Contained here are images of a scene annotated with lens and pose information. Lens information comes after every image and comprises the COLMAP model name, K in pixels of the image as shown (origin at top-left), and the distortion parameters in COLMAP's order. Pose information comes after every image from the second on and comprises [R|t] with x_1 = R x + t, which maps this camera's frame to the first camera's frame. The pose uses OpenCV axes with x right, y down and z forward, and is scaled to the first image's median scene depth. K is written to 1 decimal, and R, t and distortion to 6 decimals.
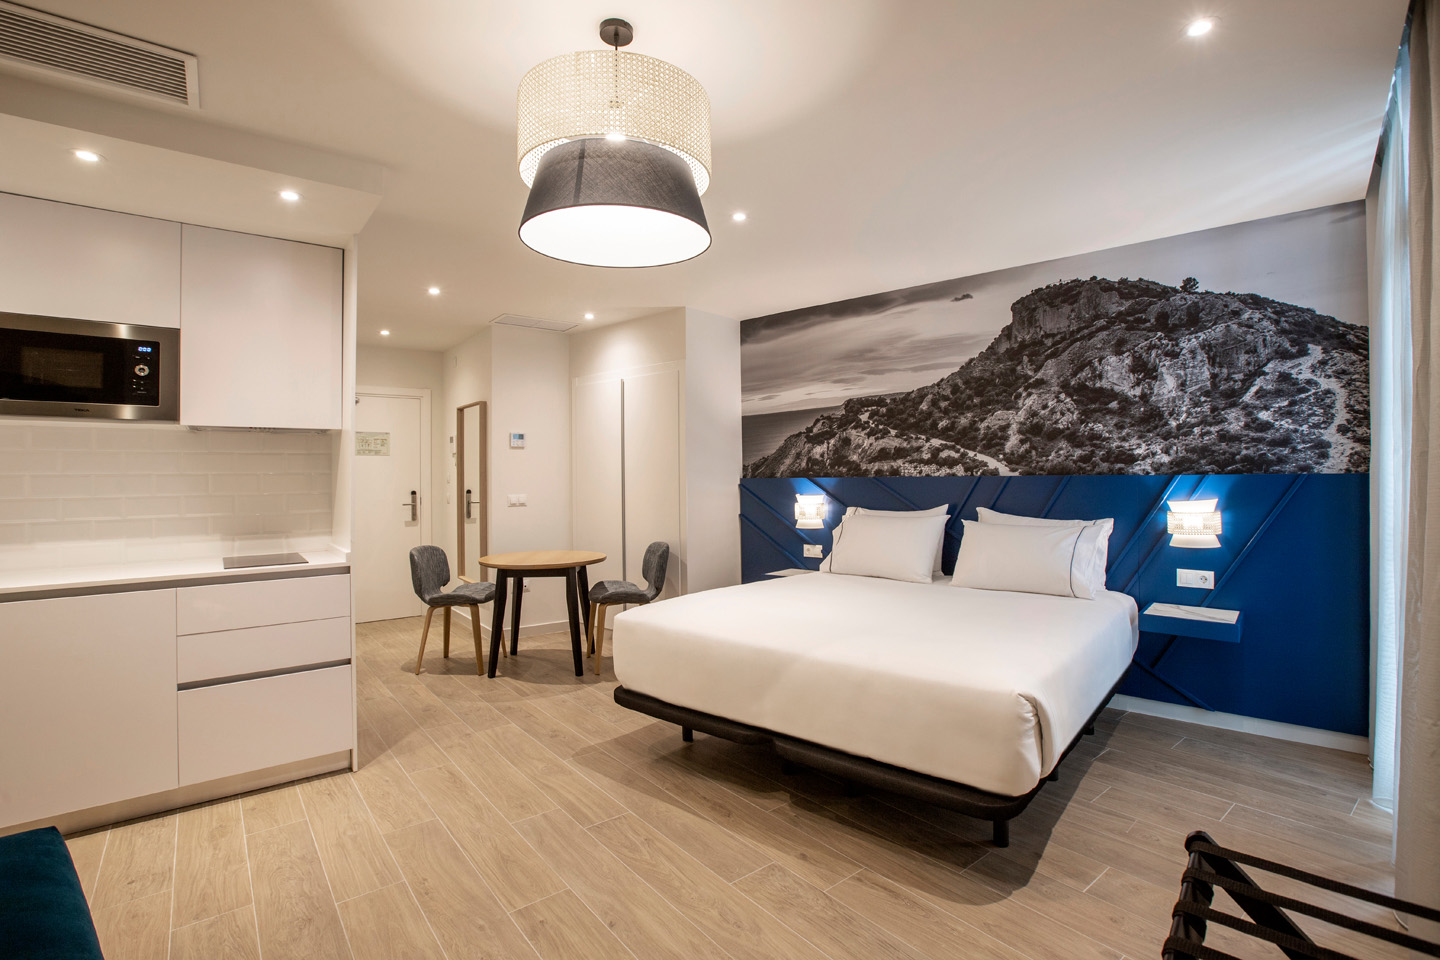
lens RADIAL K [[665.8, 0, 734.3], [0, 665.8, 467.0], [0, 0, 1]] dist [-0.033882, 0.008937]
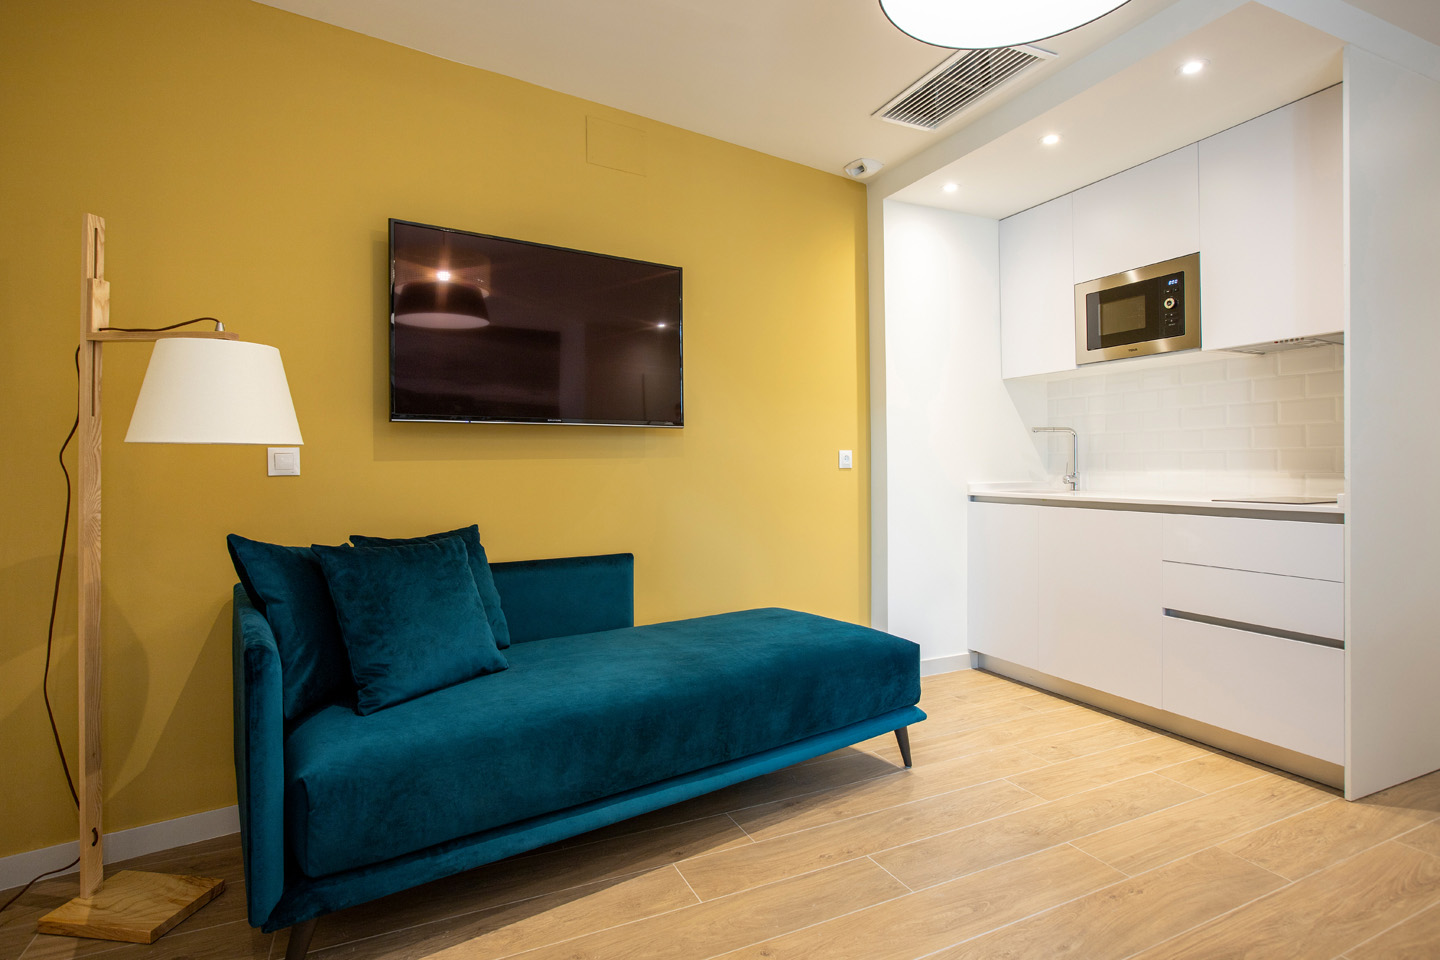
lens RADIAL K [[734.5, 0, 726.5], [0, 734.5, 464.7], [0, 0, 1]] dist [-0.021039, 0.005421]
pose [[-0.243921, 0.015521, -0.969671, 0.244724], [0.026530, 0.999604, 0.009327, 0.049222], [0.969432, -0.023451, -0.244236, 0.375194]]
